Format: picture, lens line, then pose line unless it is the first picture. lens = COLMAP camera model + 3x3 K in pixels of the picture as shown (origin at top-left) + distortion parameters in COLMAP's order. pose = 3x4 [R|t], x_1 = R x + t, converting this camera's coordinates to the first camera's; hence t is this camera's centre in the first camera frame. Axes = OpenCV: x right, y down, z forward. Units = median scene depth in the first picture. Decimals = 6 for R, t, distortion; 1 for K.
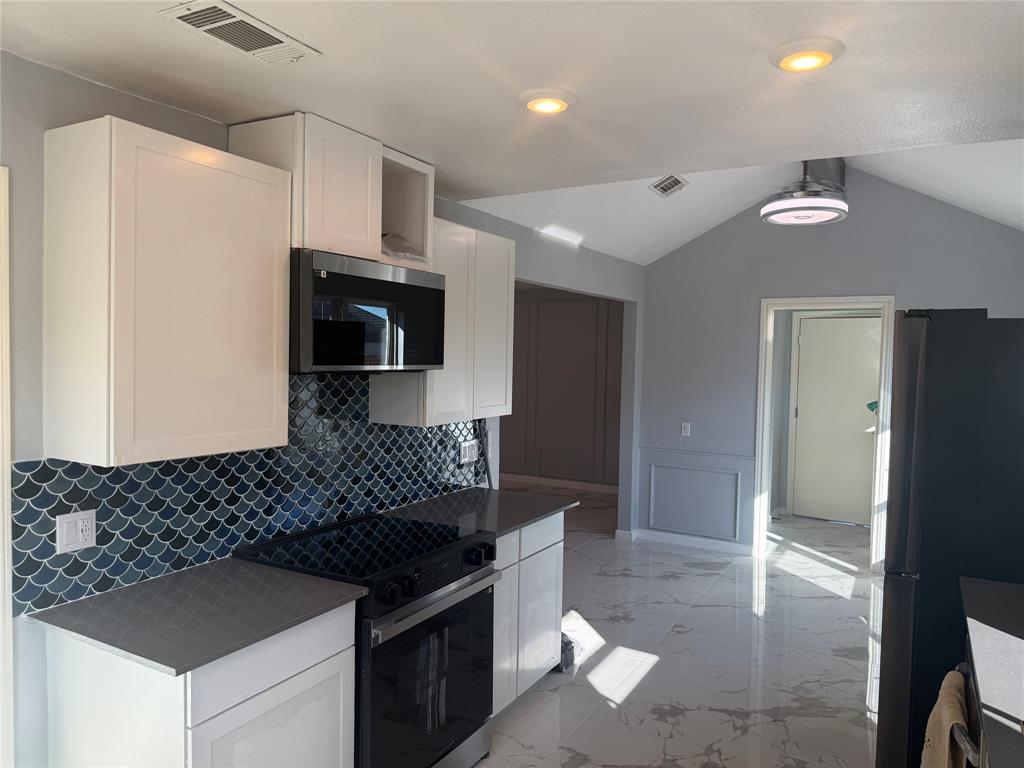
lens RADIAL K [[720.9, 0, 512.6], [0, 720.9, 382.2], [0, 0, 1]] dist [0.044662, -0.066430]
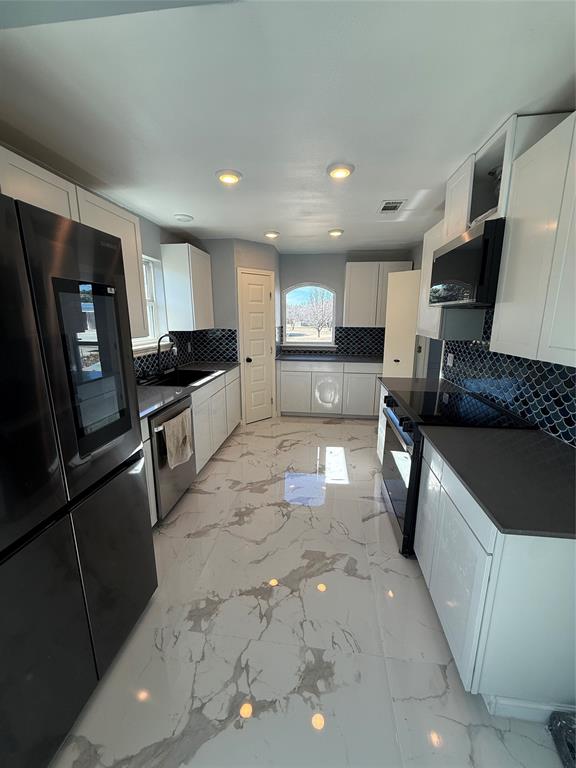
lens RADIAL K [[305.1, 0, 286.8], [0, 305.1, 381.5], [0, 0, 1]] dist [-0.005096, 0.001193]
pose [[-0.924005, 0.064535, -0.376894, 0.404401], [-0.030226, 0.970244, 0.240236, -0.001939], [0.381183, 0.233372, -0.894560, 1.355533]]
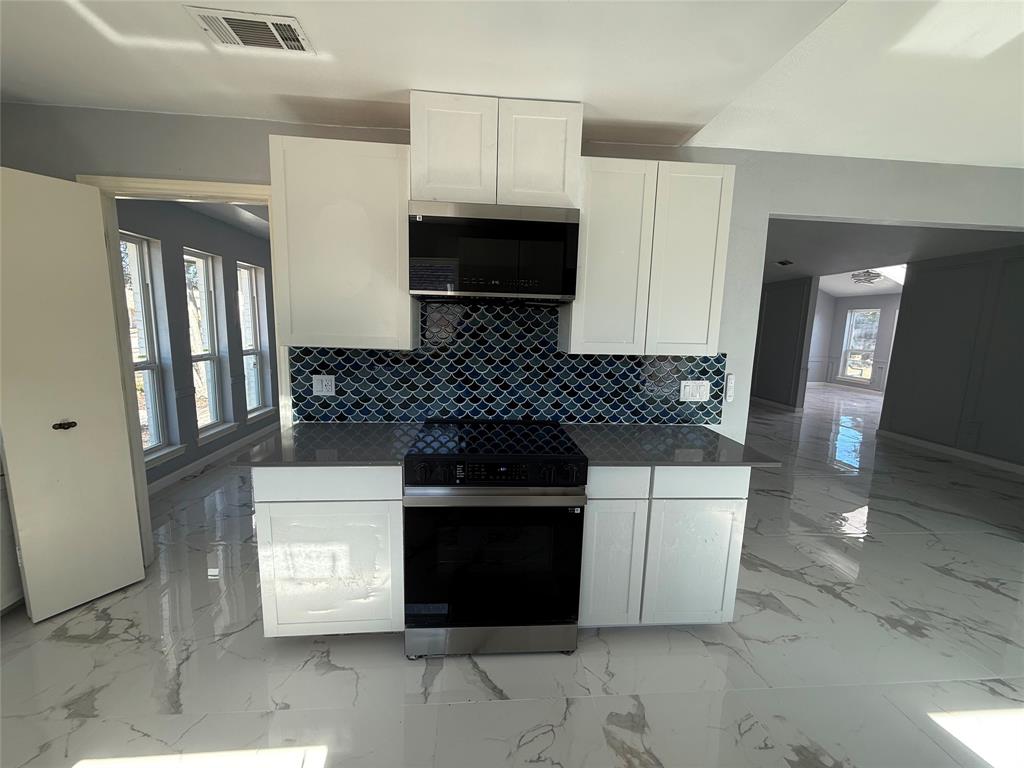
lens RADIAL K [[406.8, 0, 503.3], [0, 406.8, 383.3], [0, 0, 1]] dist [-0.005096, 0.001193]
pose [[0.557492, 0.118898, -0.821624, 0.352623], [-0.051904, 0.992747, 0.108444, 0.044649], [0.828559, -0.017811, 0.559619, 0.556112]]
